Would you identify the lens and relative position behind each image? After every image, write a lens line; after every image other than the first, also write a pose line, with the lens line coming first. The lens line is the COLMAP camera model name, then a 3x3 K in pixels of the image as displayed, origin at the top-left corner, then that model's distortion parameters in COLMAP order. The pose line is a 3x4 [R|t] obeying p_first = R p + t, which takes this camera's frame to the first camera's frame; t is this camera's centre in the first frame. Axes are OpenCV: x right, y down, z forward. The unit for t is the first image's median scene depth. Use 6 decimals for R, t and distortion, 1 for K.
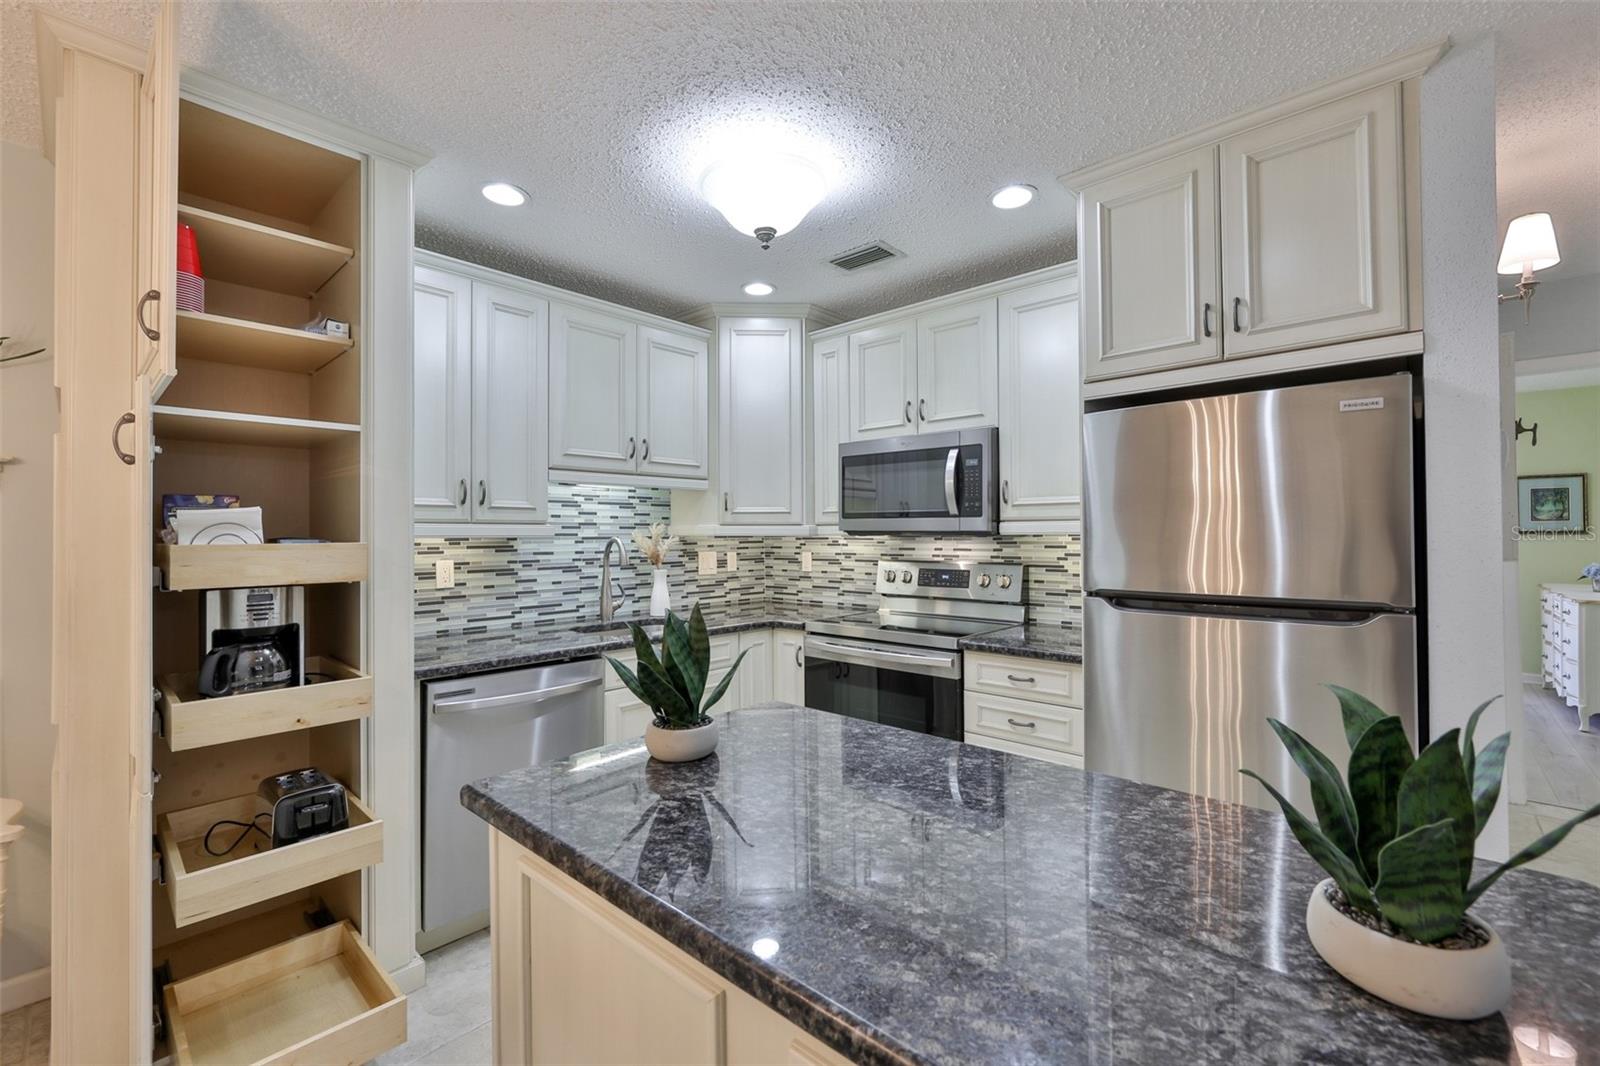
lens RADIAL K [[676.4, 0, 799.4], [0, 676.4, 529.5], [0, 0, 1]] dist [-0.009082, 0.003028]
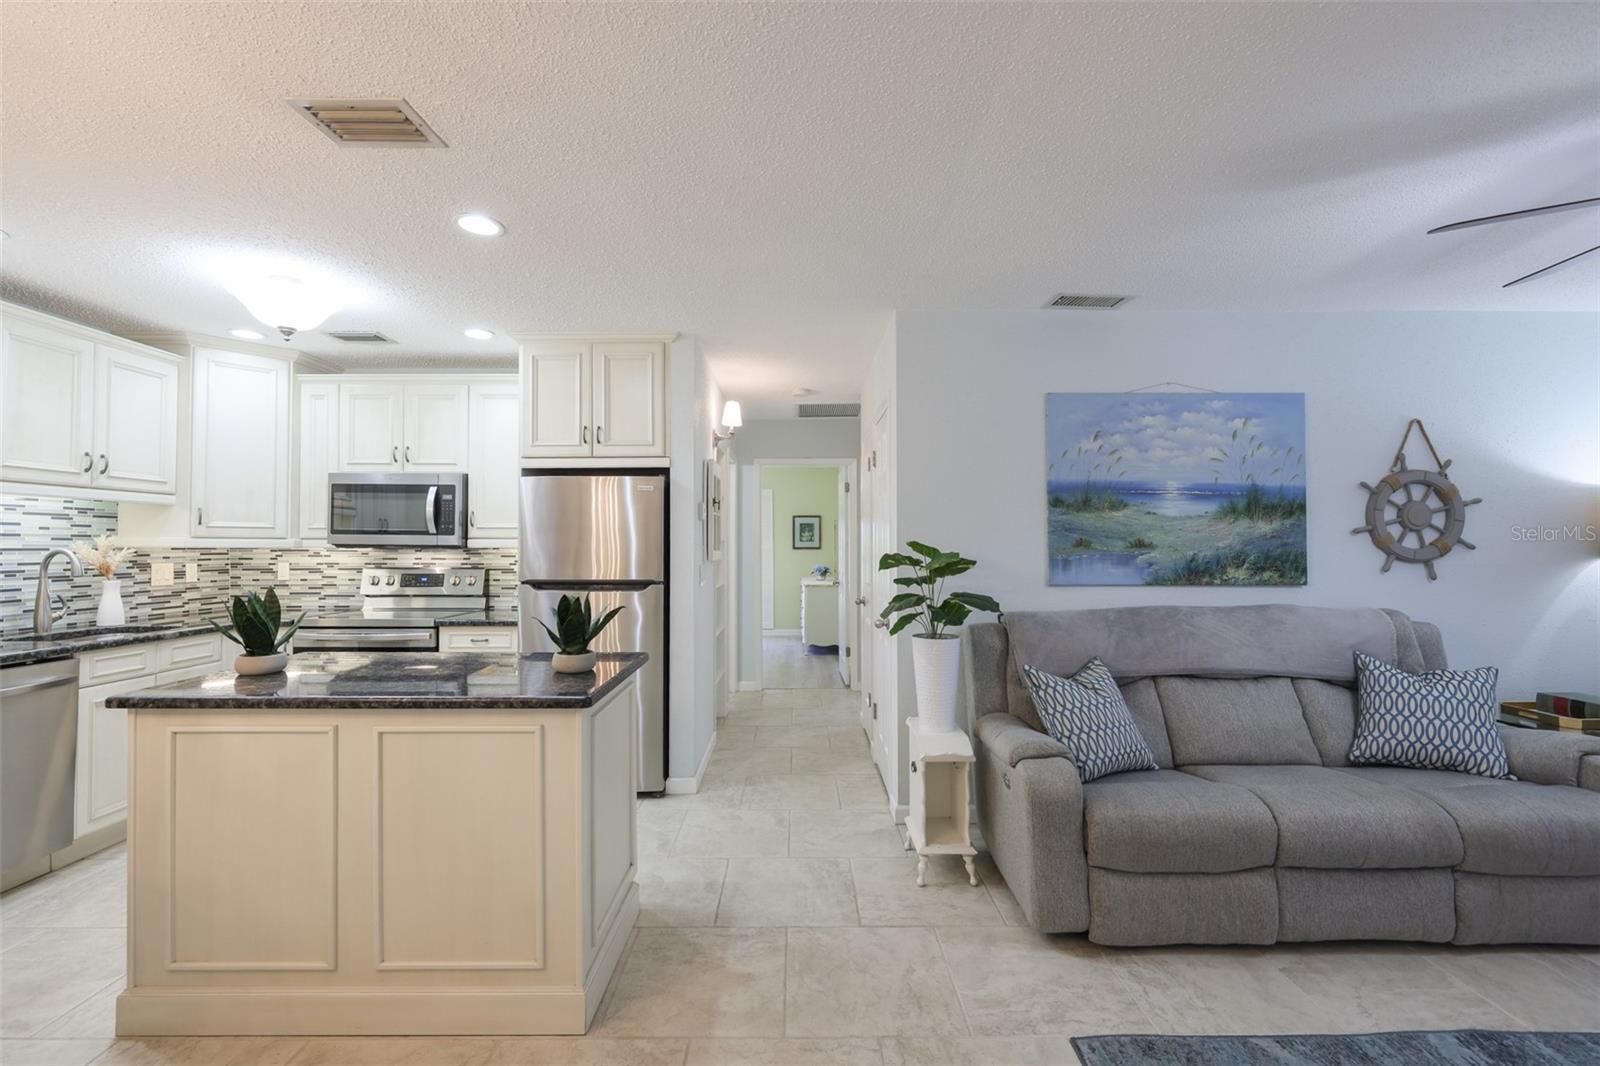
lens RADIAL K [[661.5, 0, 797.1], [0, 661.5, 535.9], [0, 0, 1]] dist [-0.001155, 0.000167]
pose [[0.740706, 0.016946, 0.671615, -0.120982], [-0.009260, 0.999844, -0.015015, -0.002797], [-0.671765, 0.004903, 0.740748, -0.477494]]
